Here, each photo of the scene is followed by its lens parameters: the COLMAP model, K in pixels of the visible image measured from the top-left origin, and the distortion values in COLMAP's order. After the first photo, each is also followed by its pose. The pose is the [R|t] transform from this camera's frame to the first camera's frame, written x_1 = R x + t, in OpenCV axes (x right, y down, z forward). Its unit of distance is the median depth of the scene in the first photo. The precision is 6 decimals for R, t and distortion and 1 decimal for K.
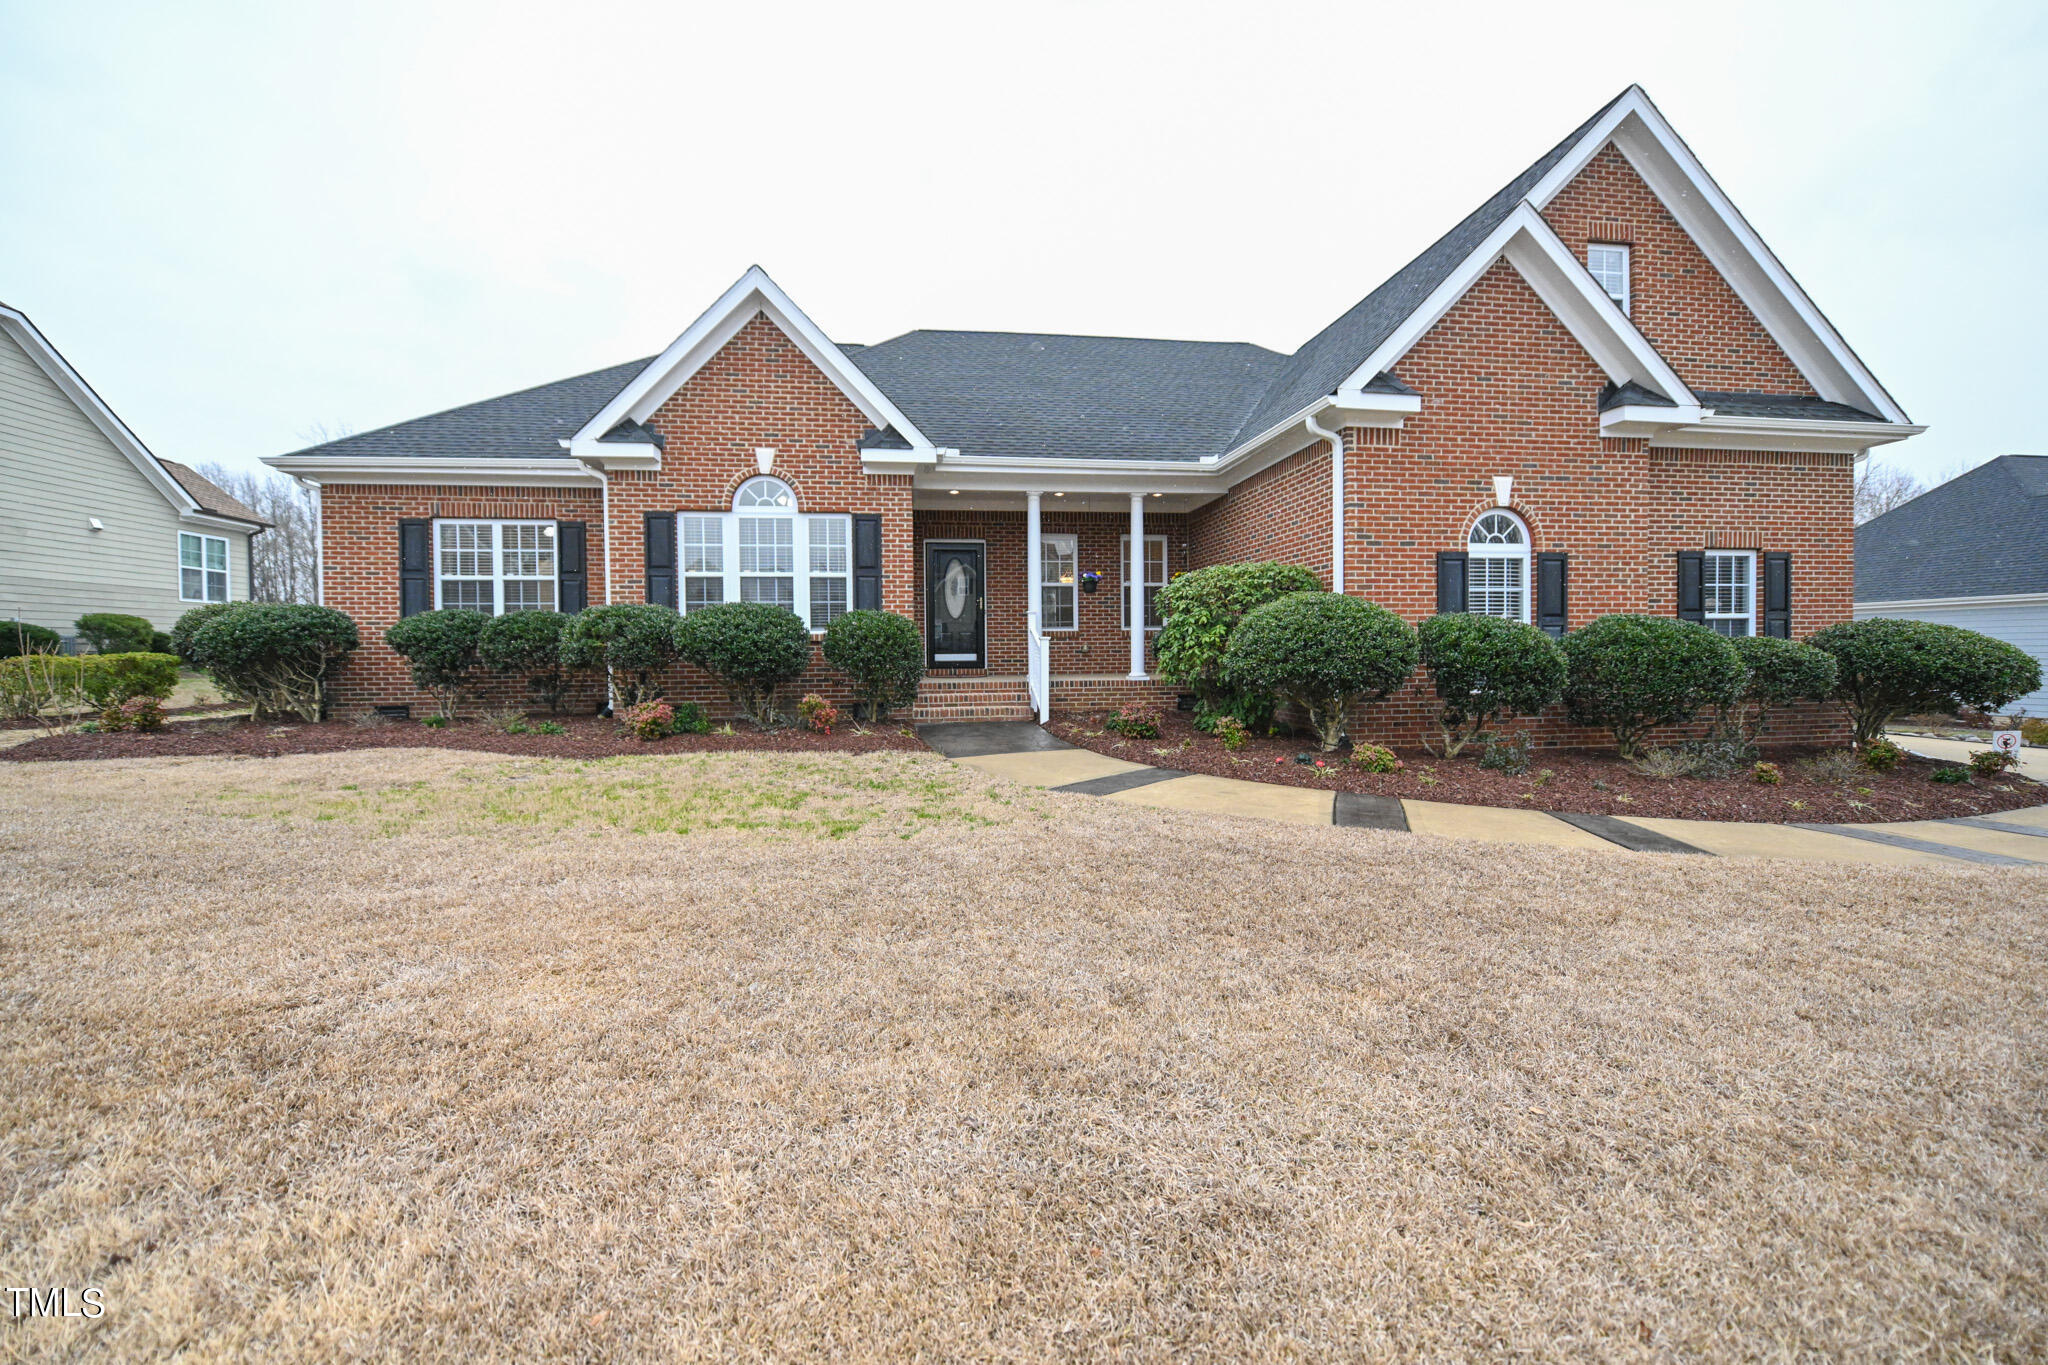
lens RADIAL K [[803.8, 0, 1031.3], [0, 803.8, 671.4], [0, 0, 1]] dist [-0.009661, -0.000414]
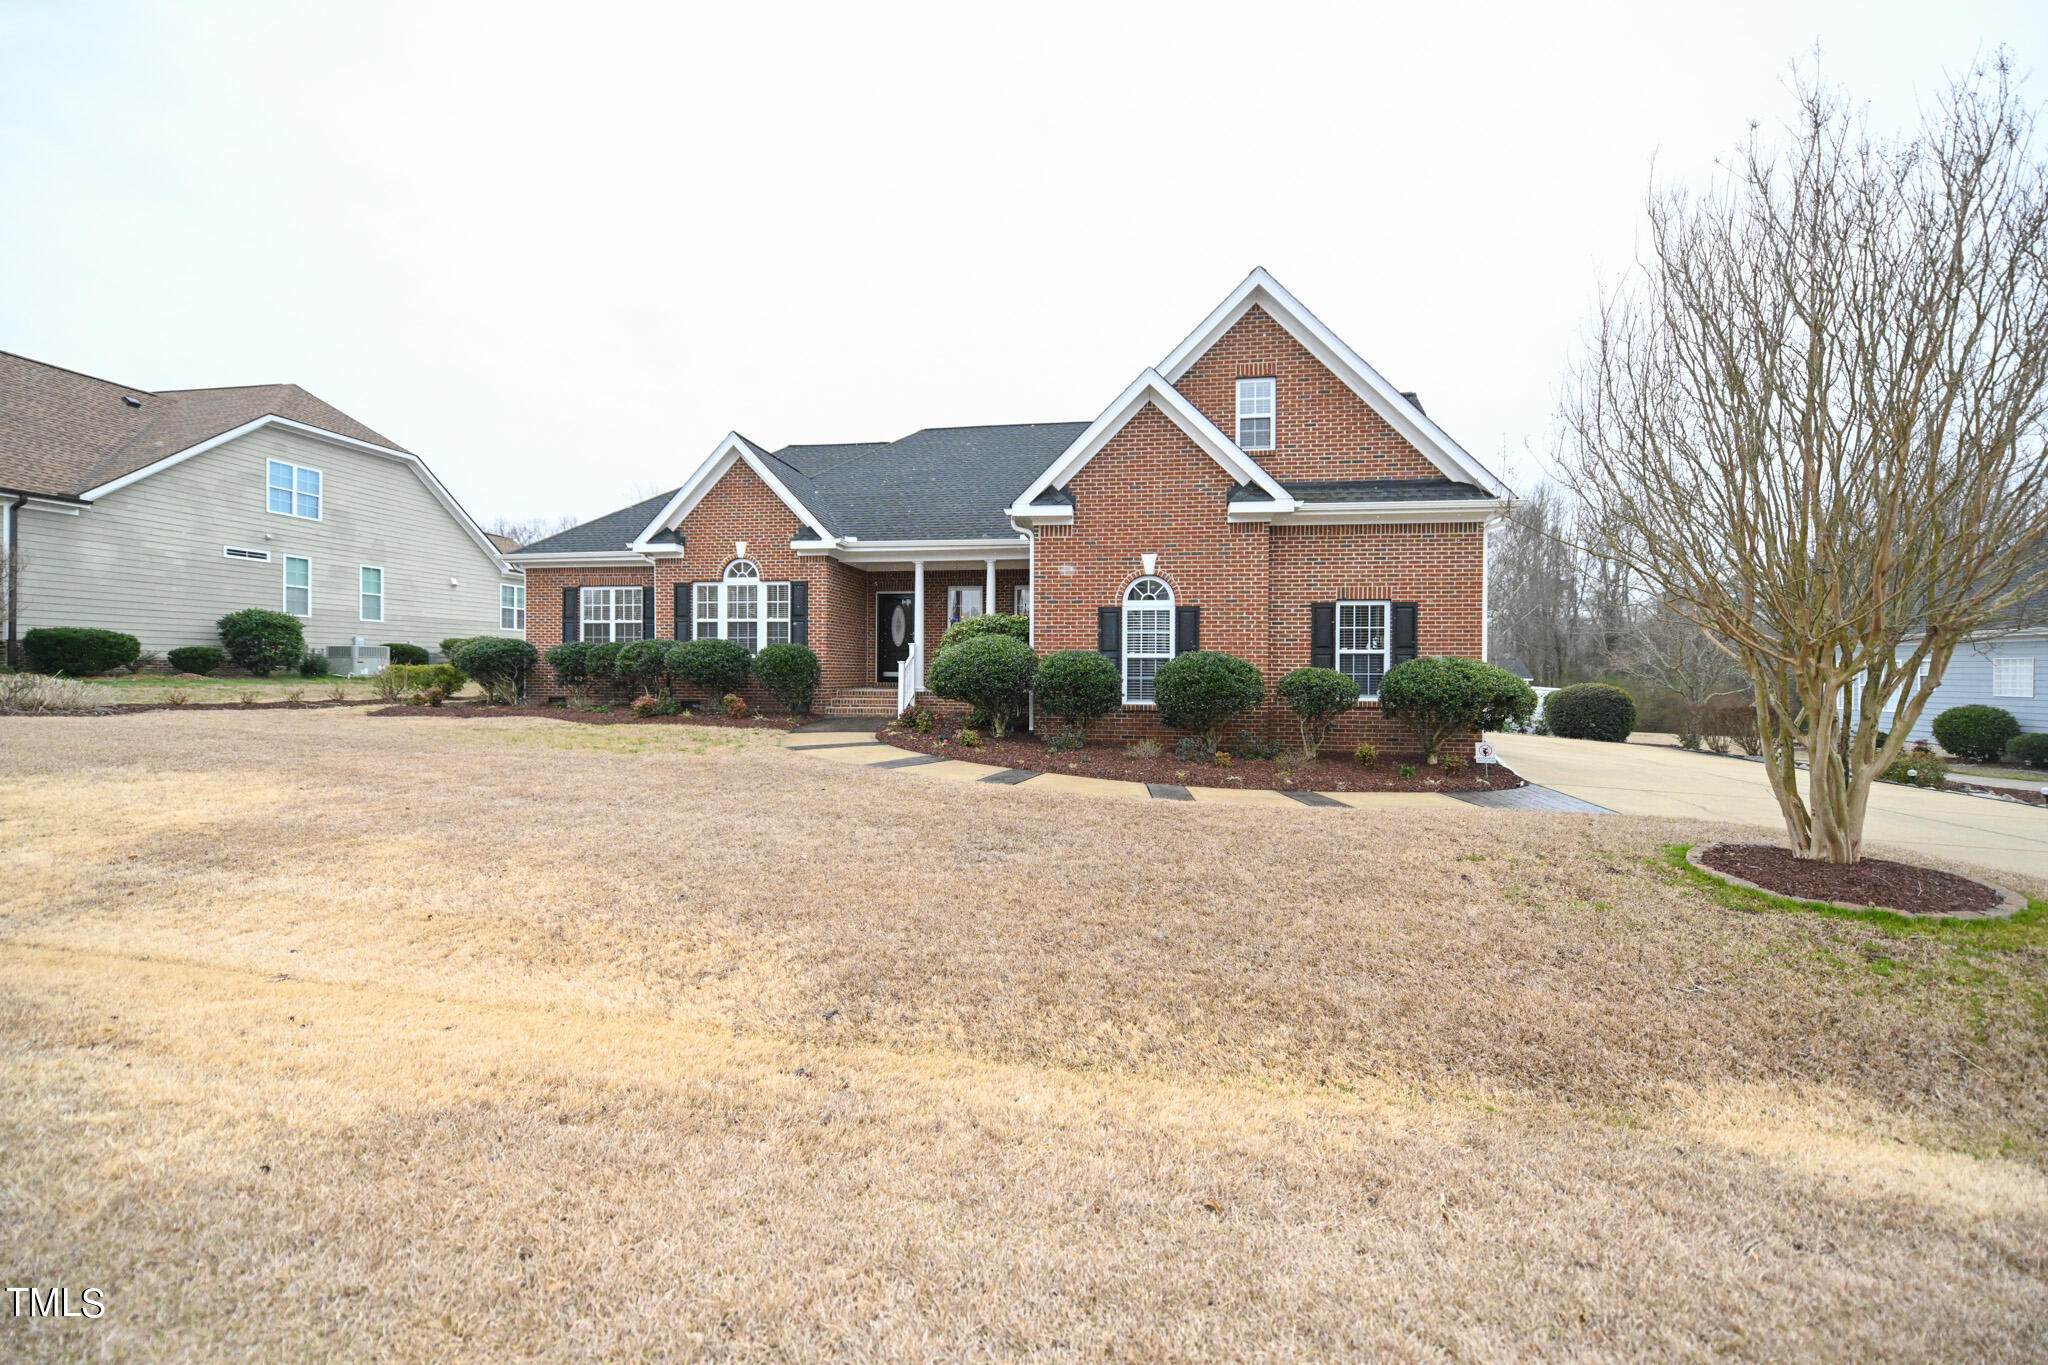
lens RADIAL K [[803.8, 0, 1031.3], [0, 803.8, 671.4], [0, 0, 1]] dist [-0.009661, -0.000414]
pose [[0.960122, 0.015398, -0.279156, 0.674980], [-0.022386, 0.999510, -0.021863, 0.002568], [0.278683, 0.027241, 0.959997, -0.370346]]
